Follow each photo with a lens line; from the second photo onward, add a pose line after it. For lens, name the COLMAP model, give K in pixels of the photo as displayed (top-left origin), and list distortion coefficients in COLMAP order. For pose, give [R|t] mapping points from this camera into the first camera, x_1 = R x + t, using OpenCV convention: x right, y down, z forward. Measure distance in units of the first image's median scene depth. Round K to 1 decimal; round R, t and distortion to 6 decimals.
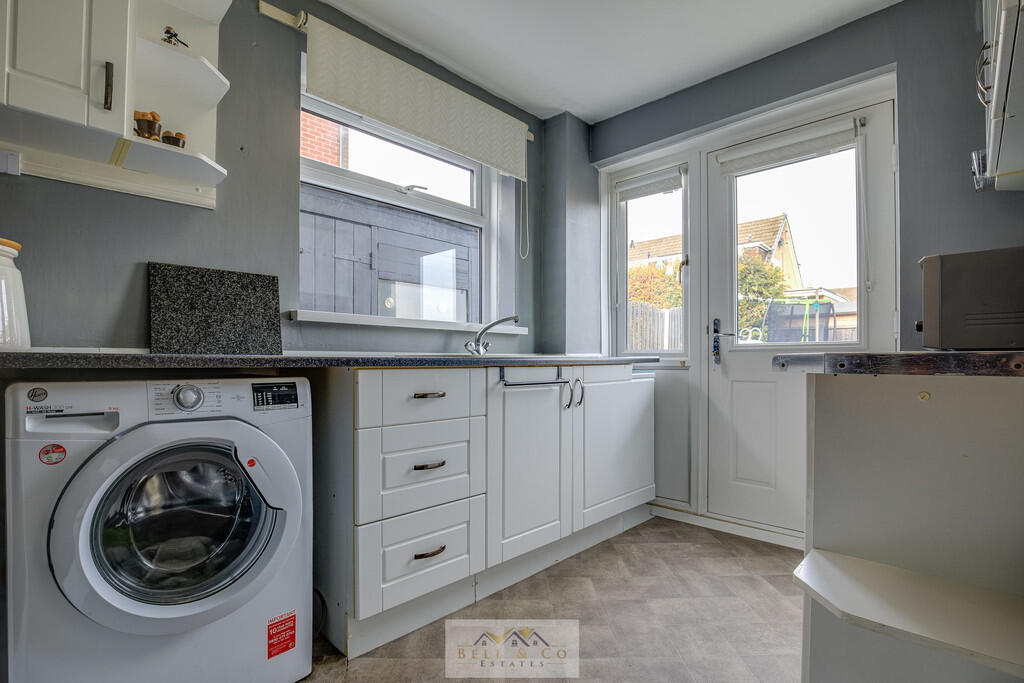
lens RADIAL K [[487.6, 0, 492.5], [0, 487.6, 360.5], [0, 0, 1]] dist [-0.019797, 0.000853]
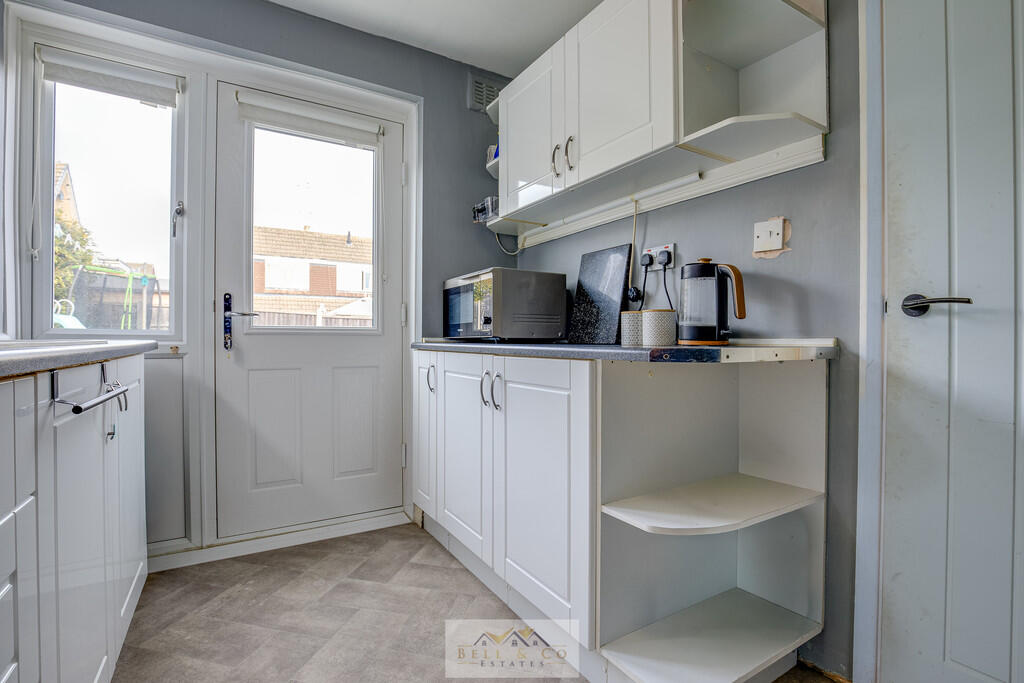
lens RADIAL K [[487.6, 0, 531.6], [0, 487.6, 340.3], [0, 0, 1]] dist [-0.019797, 0.000853]
pose [[0.208989, 0.000227, 0.977918, -0.217738], [-0.002017, 0.999998, 0.000199, -0.009563], [-0.977916, -0.002014, 0.208989, 0.352047]]
